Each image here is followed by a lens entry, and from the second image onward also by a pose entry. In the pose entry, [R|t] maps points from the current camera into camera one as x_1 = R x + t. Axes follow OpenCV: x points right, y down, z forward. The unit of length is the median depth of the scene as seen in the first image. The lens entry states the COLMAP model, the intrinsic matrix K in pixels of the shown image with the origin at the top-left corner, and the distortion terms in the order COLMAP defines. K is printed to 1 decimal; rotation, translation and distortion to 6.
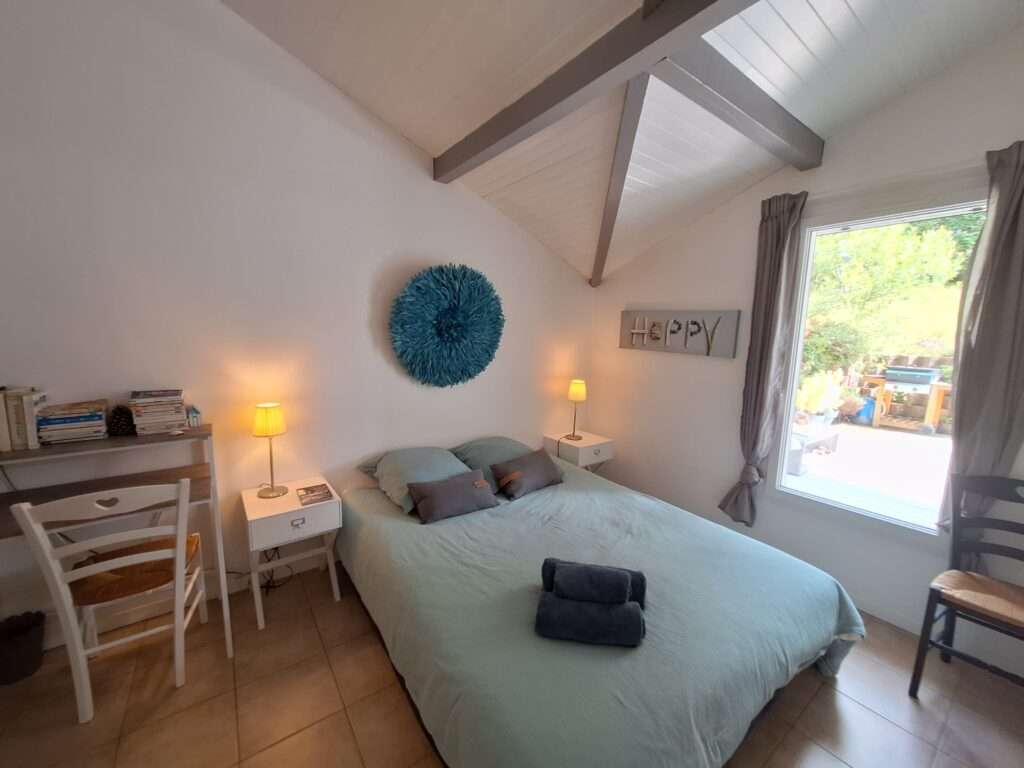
lens RADIAL K [[400.7, 0, 511.6], [0, 400.7, 391.4], [0, 0, 1]] dist [0.000735, -0.000027]
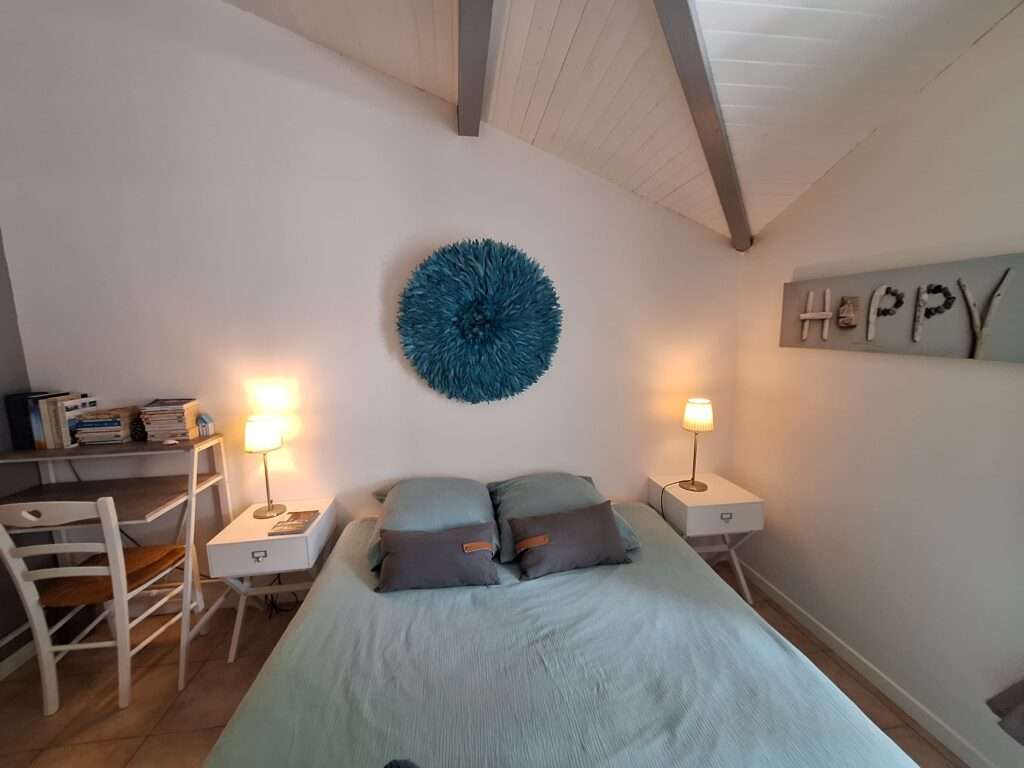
lens RADIAL K [[400.7, 0, 511.6], [0, 400.7, 391.4], [0, 0, 1]] dist [0.000735, -0.000027]
pose [[0.872661, 0.027797, -0.487534, 0.274647], [-0.033446, 0.999436, -0.002885, -0.034629], [0.487179, 0.018823, 0.873099, 0.372345]]
